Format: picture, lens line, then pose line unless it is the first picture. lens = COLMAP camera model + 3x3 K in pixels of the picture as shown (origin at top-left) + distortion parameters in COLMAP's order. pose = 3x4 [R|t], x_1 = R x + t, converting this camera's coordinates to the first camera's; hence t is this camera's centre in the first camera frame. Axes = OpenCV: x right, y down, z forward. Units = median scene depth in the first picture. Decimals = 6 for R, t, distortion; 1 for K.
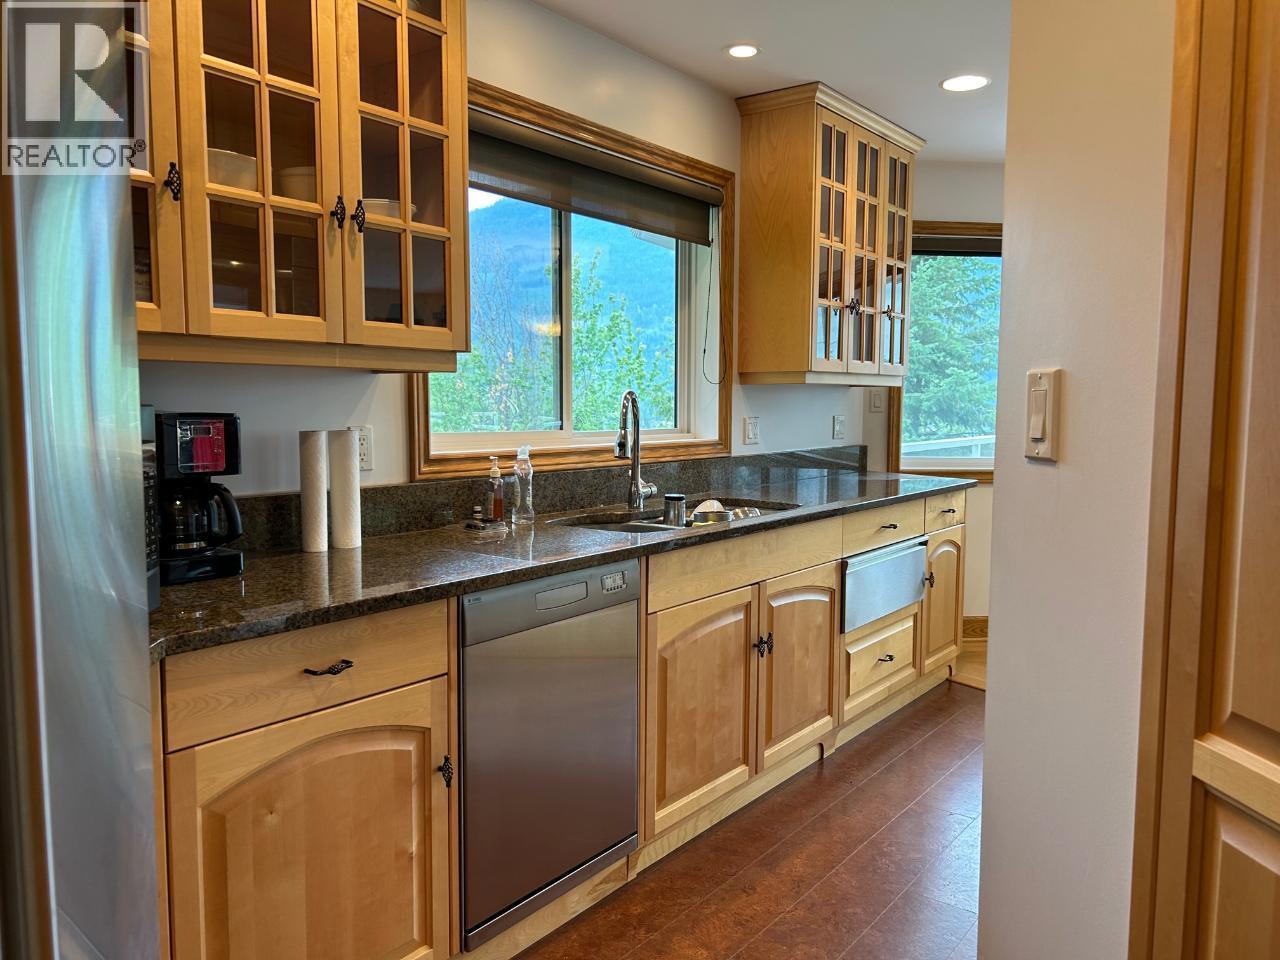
lens RADIAL K [[975.2, 0, 639.1], [0, 975.2, 484.0], [0, 0, 1]] dist [0.090566, -0.140834]
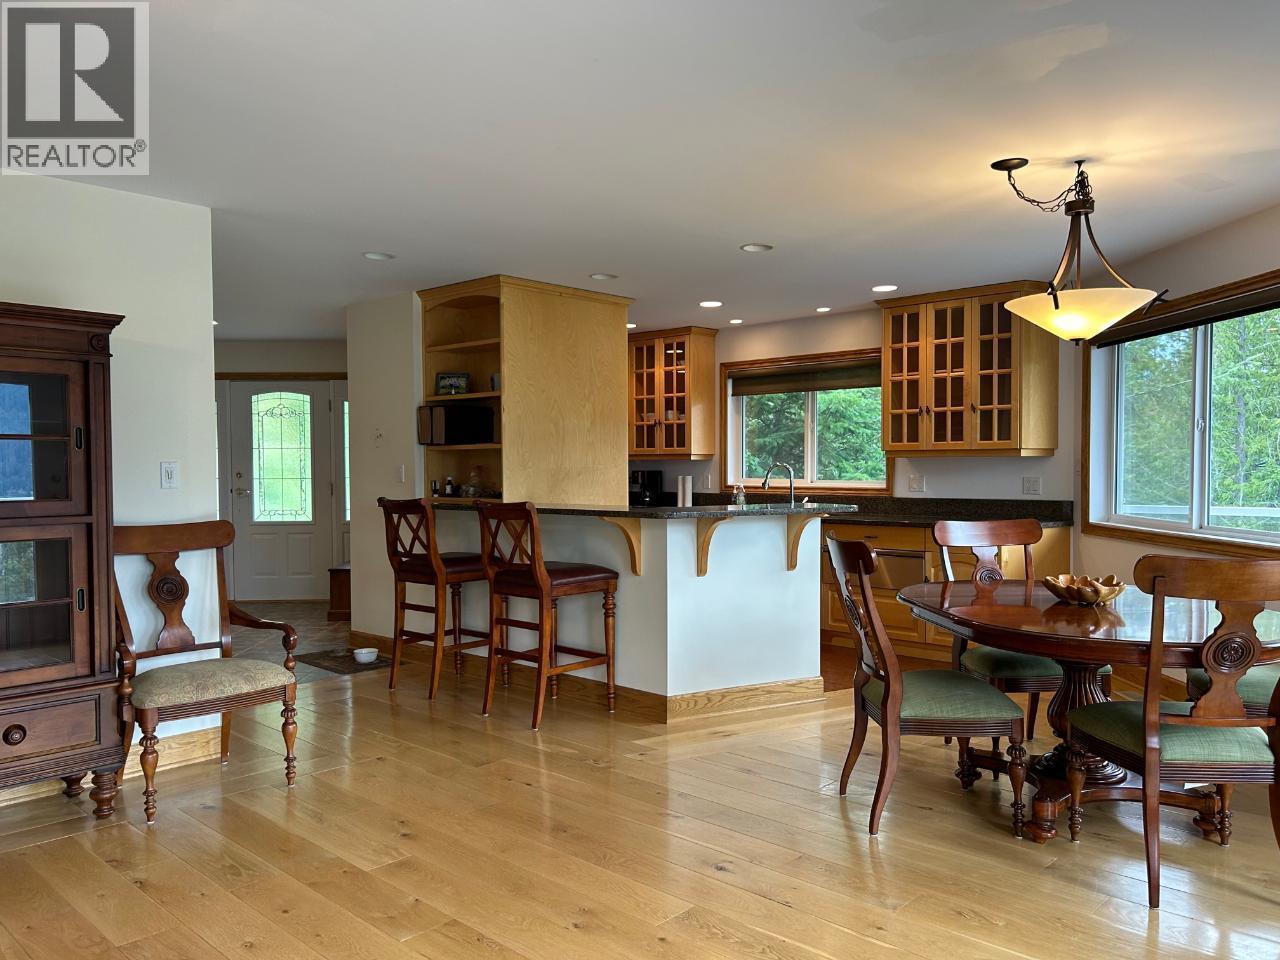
lens RADIAL K [[975.2, 0, 639.1], [0, 975.2, 484.0], [0, 0, 1]] dist [0.090566, -0.140834]
pose [[-0.136502, 0.016974, -0.990494, 1.953017], [-0.085088, 0.995957, 0.028794, -0.065258], [0.986979, 0.088209, -0.134506, 0.770500]]
